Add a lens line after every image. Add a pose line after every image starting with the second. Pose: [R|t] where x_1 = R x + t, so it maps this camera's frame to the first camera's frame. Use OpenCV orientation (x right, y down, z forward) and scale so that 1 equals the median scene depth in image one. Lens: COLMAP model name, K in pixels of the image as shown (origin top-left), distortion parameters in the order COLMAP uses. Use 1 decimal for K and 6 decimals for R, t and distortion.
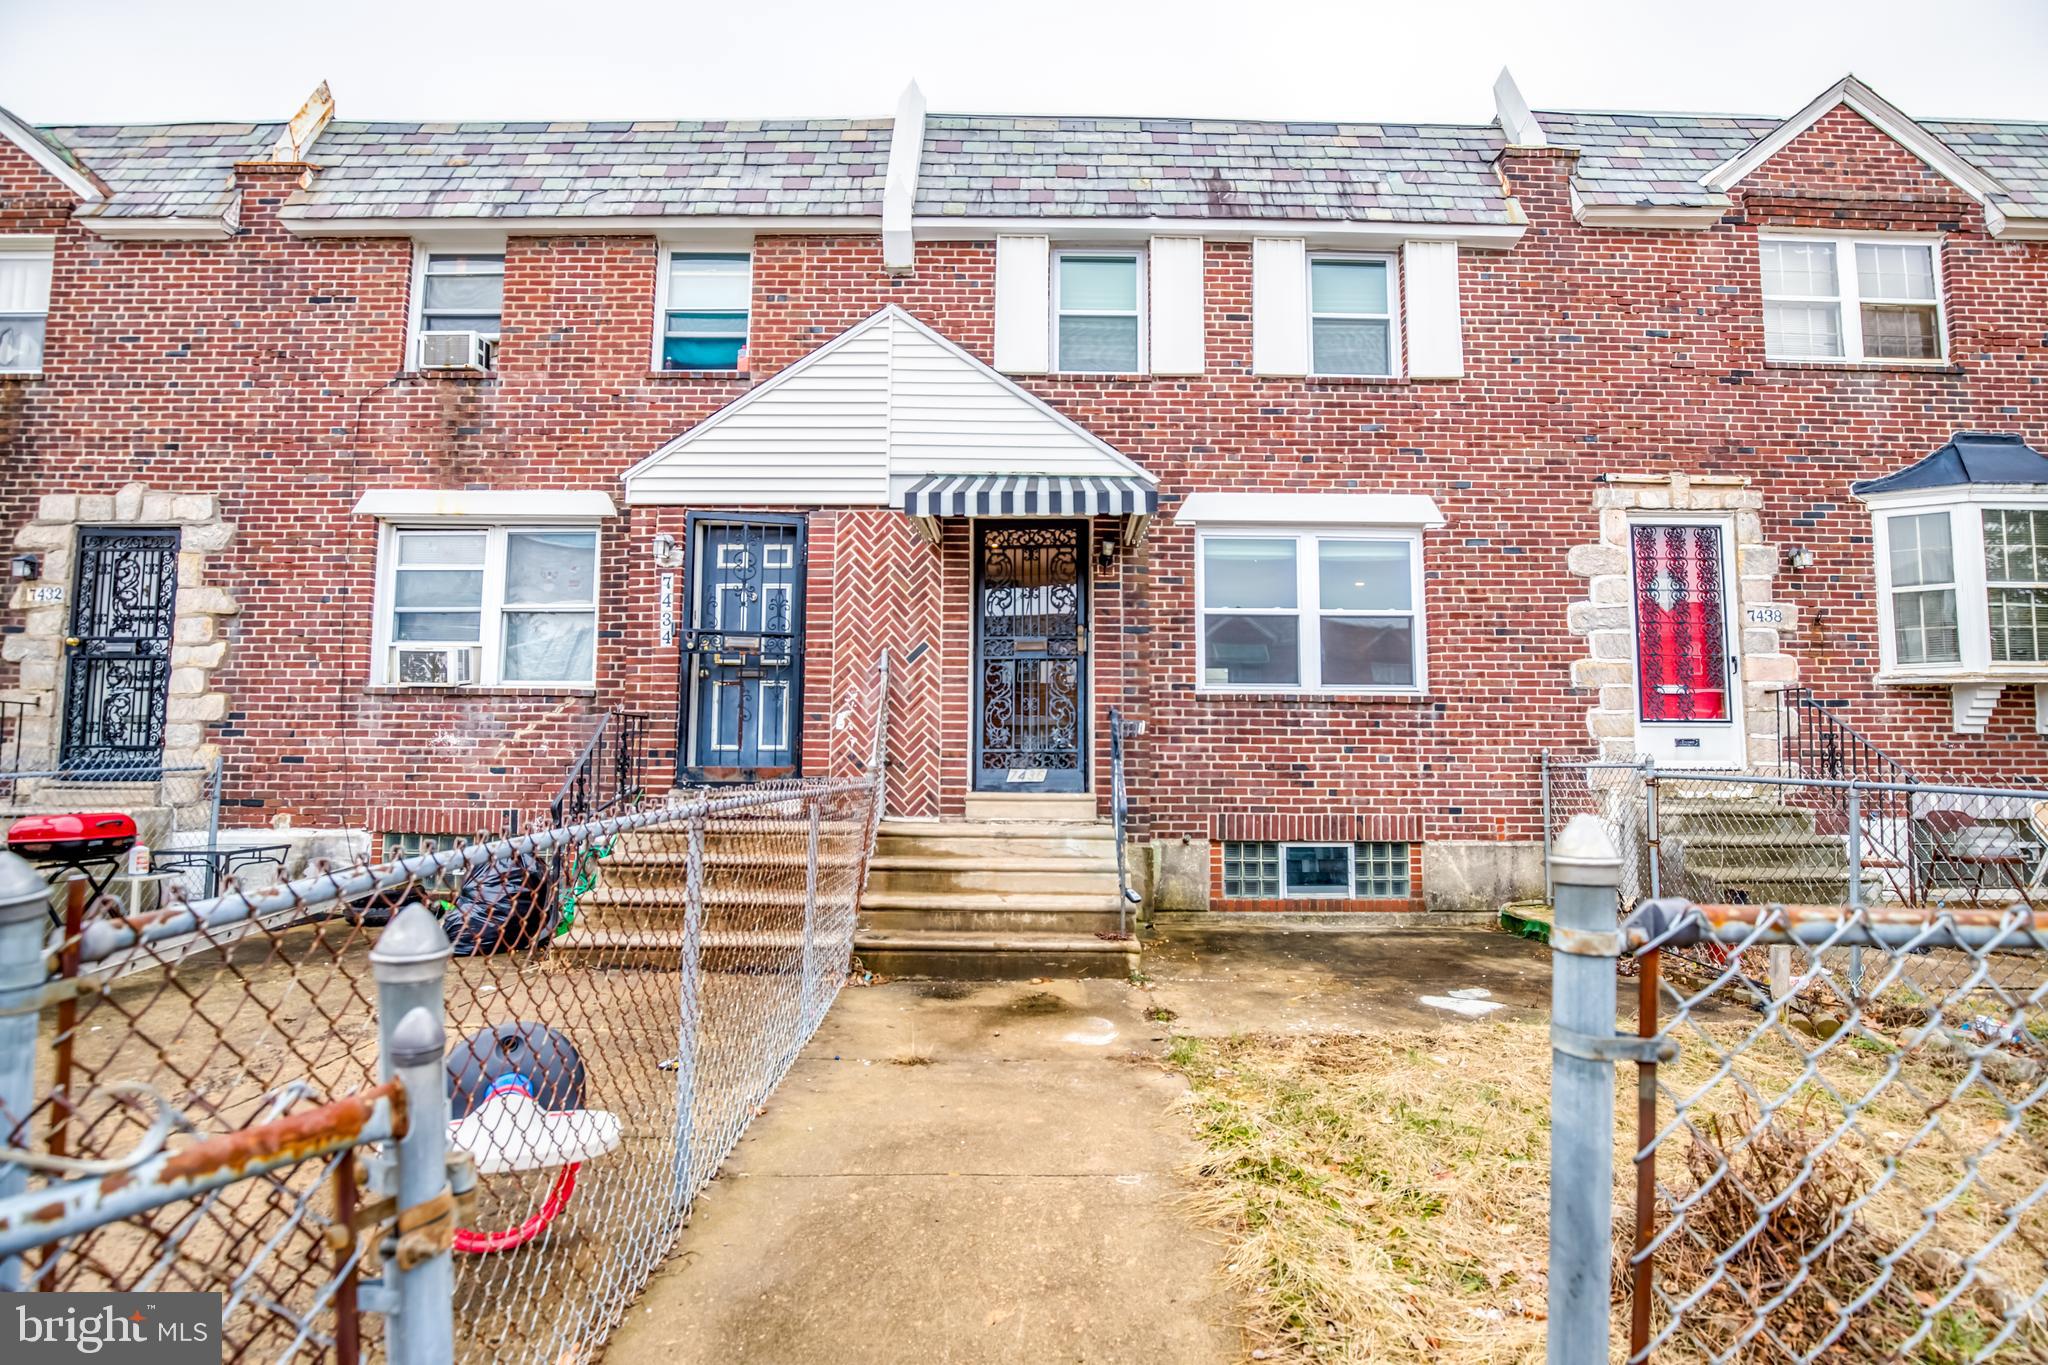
lens RADIAL K [[977.9, 0, 1030.6], [0, 977.9, 685.4], [0, 0, 1]] dist [-0.028398, 0.000362]
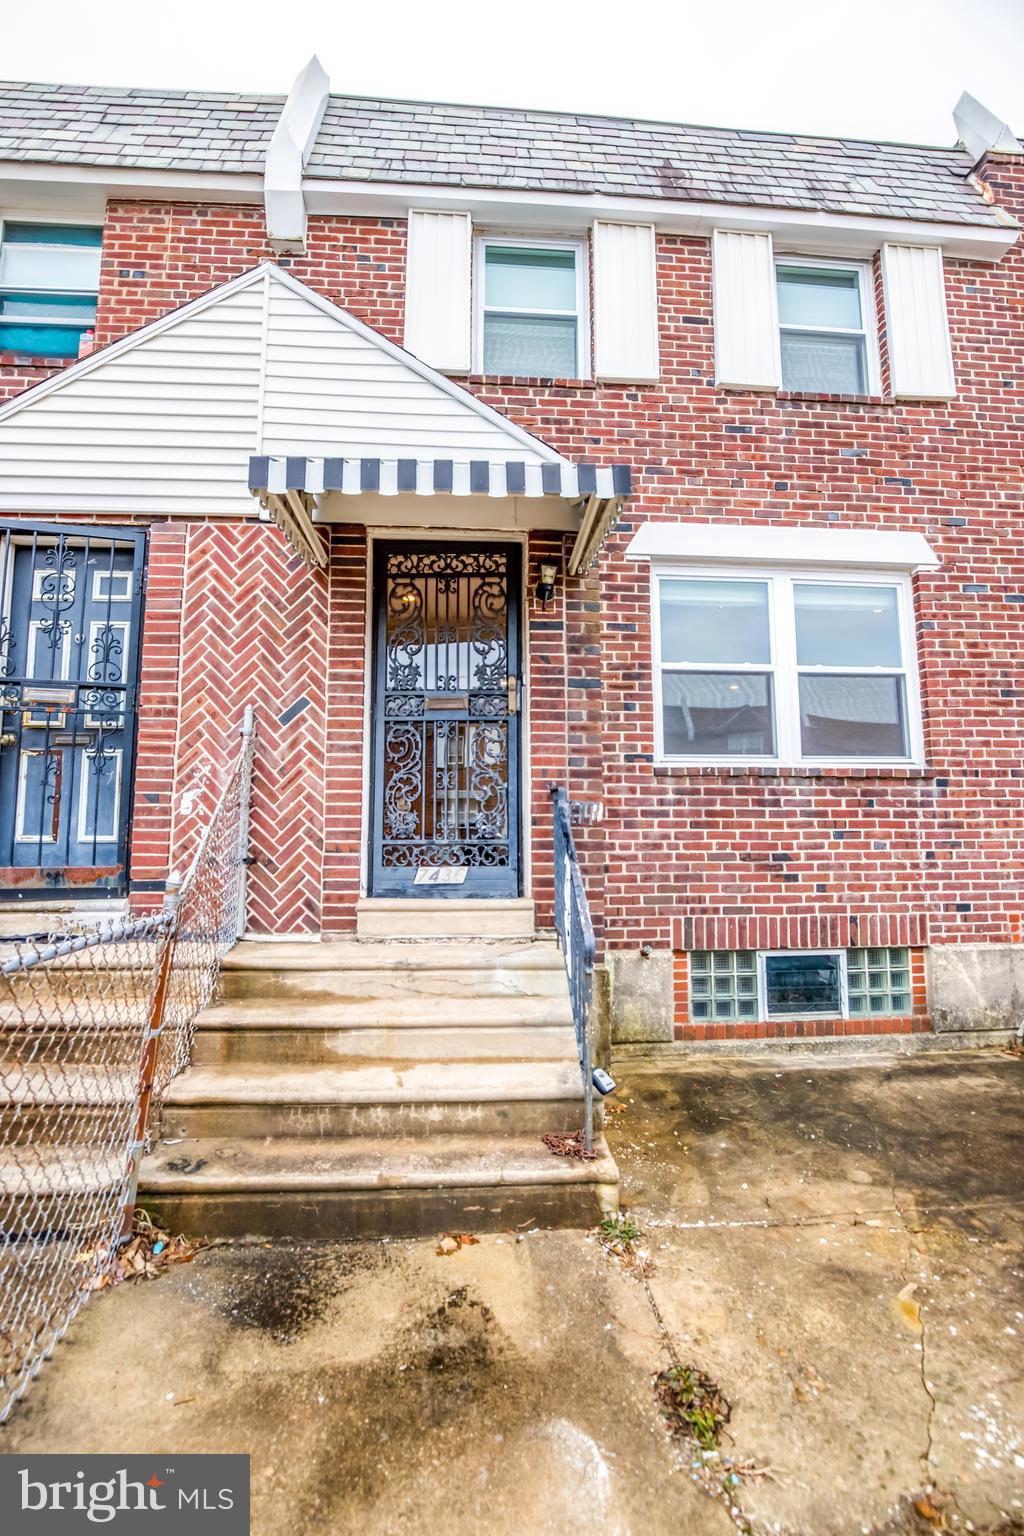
lens RADIAL K [[711.9, 0, 511.1], [0, 711.9, 751.7], [0, 0, 1]] dist [-0.032227, 0.000062]
pose [[0.997405, 0.000327, 0.071996, 0.009852], [0.001577, 0.999651, -0.026388, 0.011370], [-0.071979, 0.026433, 0.997056, 0.426185]]
